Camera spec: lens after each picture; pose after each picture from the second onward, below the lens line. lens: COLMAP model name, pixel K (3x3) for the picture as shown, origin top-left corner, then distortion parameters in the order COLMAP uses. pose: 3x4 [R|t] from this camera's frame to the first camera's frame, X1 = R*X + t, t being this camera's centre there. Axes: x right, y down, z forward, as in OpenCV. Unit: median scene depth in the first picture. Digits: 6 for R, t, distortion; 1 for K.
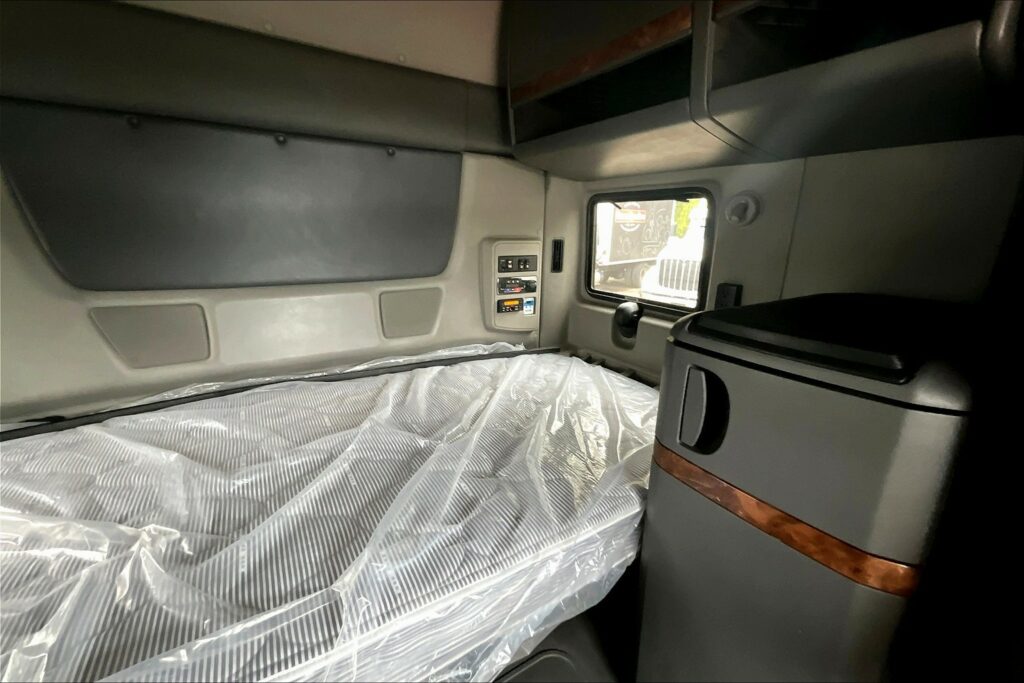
lens RADIAL K [[413.6, 0, 505.7], [0, 413.6, 340.9], [0, 0, 1]] dist [0.002866, 0.001351]
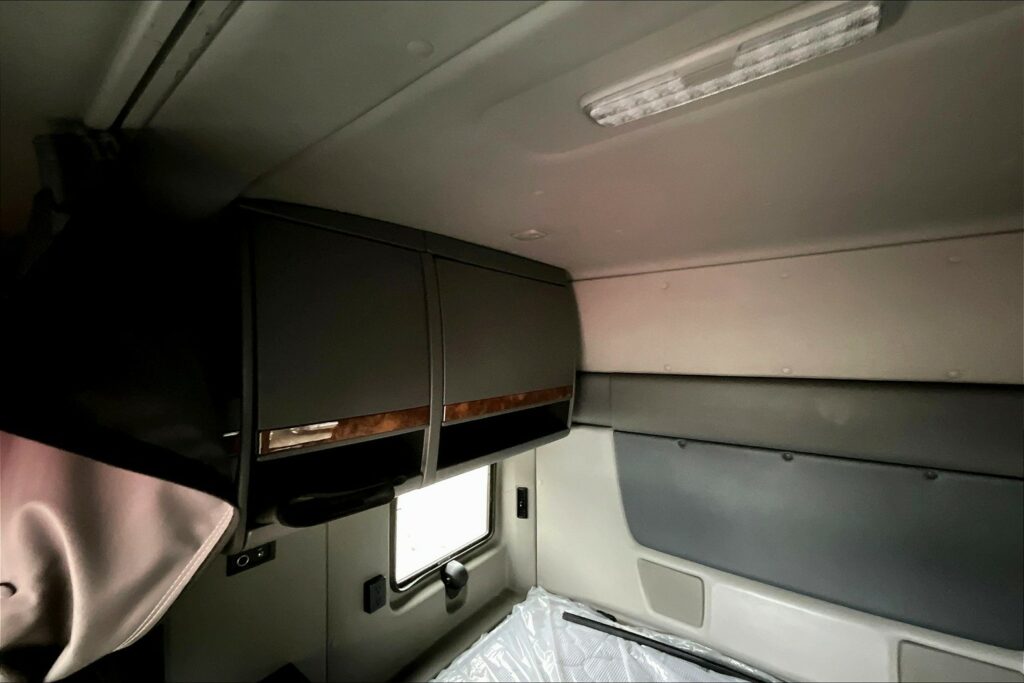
lens RADIAL K [[413.6, 0, 519.9], [0, 413.6, 352.7], [0, 0, 1]] dist [0.002866, 0.001351]
pose [[0.377661, -0.027553, -0.925534, 0.161584], [-0.229921, 0.965461, -0.122561, -0.352264], [0.896944, 0.259086, 0.358282, -0.074553]]
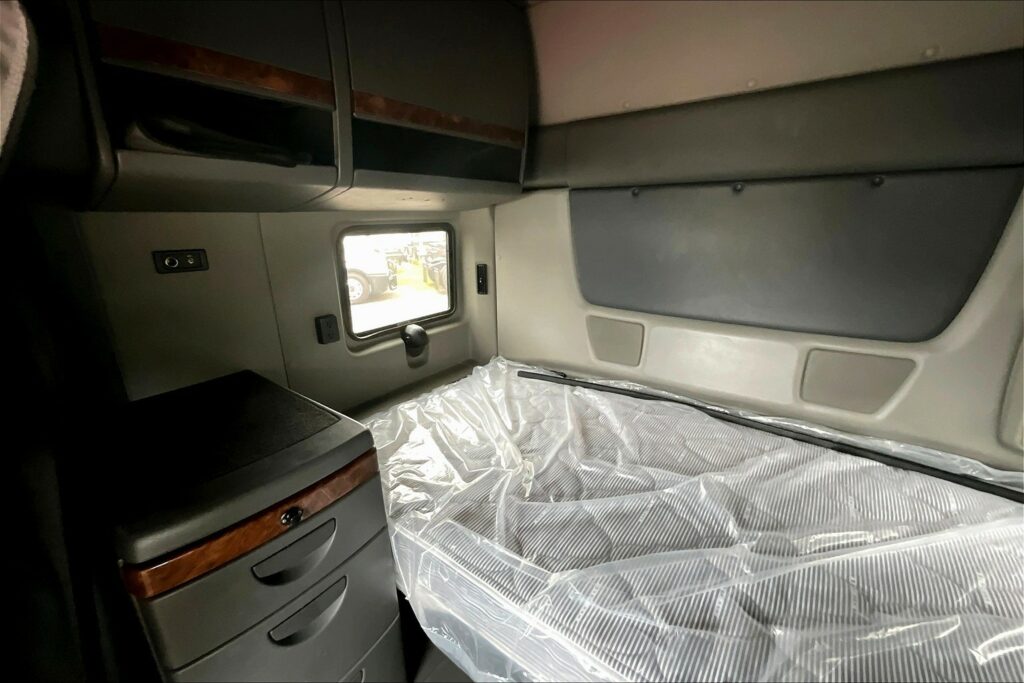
lens RADIAL K [[413.6, 0, 518.9], [0, 413.6, 341.7], [0, 0, 1]] dist [0.002866, 0.001351]
pose [[0.377391, 0.241996, -0.893876, 0.213174], [-0.225052, 0.960282, 0.164957, -0.124595], [0.898291, 0.138915, 0.416863, 0.094219]]
